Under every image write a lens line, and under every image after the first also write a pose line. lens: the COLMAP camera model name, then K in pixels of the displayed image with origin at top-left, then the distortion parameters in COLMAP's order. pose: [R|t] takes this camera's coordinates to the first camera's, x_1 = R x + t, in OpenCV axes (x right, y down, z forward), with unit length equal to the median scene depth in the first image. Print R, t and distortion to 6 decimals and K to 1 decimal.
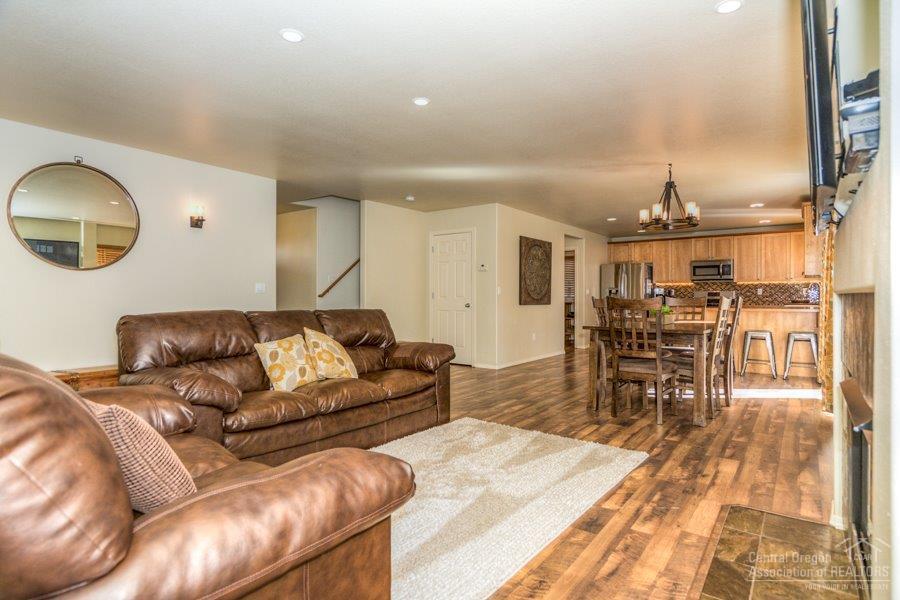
lens RADIAL K [[461.8, 0, 458.9], [0, 461.8, 297.4], [0, 0, 1]] dist [-0.001751, -0.000587]
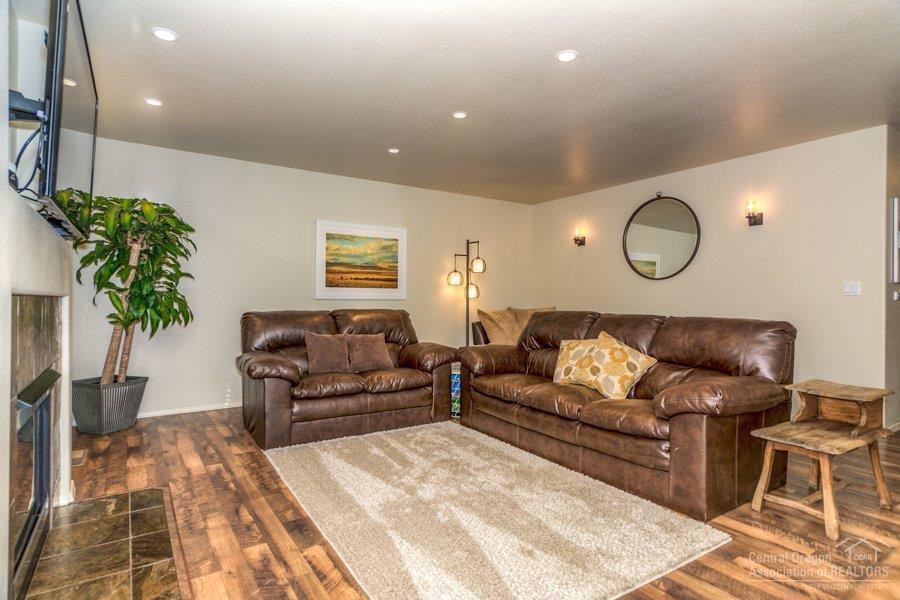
lens RADIAL K [[466.9, 0, 453.9], [0, 466.9, 299.4], [0, 0, 1]] dist [0.002198, 0.000290]
pose [[-0.313662, 0.001920, -0.949533, 1.164576], [-0.002816, 0.999992, 0.002952, -0.009379], [0.949531, 0.003600, -0.313654, 1.663745]]
